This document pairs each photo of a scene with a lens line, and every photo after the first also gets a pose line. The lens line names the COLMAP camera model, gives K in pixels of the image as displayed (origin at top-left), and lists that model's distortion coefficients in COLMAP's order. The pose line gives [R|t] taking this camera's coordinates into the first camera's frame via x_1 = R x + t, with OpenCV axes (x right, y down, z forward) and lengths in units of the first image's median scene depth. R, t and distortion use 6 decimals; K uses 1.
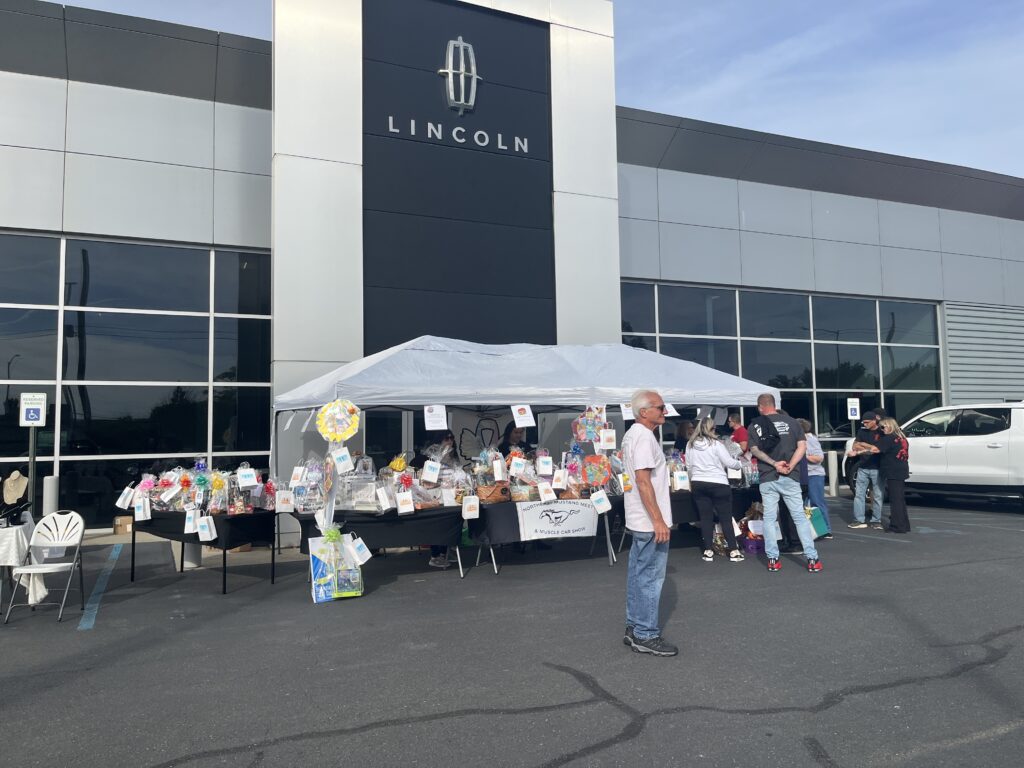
lens RADIAL K [[742.4, 0, 515.4], [0, 742.4, 387.0], [0, 0, 1]] dist [0.023028, -0.039860]
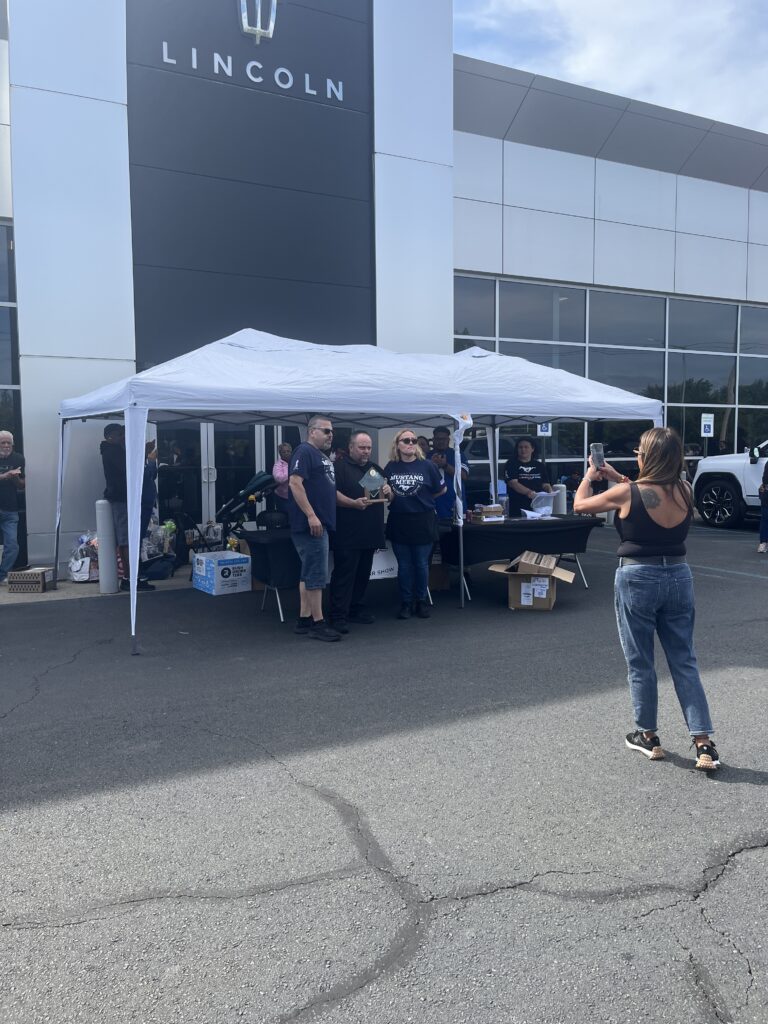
lens RADIAL K [[742.4, 0, 384.8], [0, 742.4, 511.7], [0, 0, 1]] dist [0.023028, -0.039860]
pose [[0.999239, 0.006925, 0.038382, 0.034862], [-0.012499, 0.989062, 0.146969, 0.006804], [-0.036945, -0.147337, 0.988396, 0.136736]]
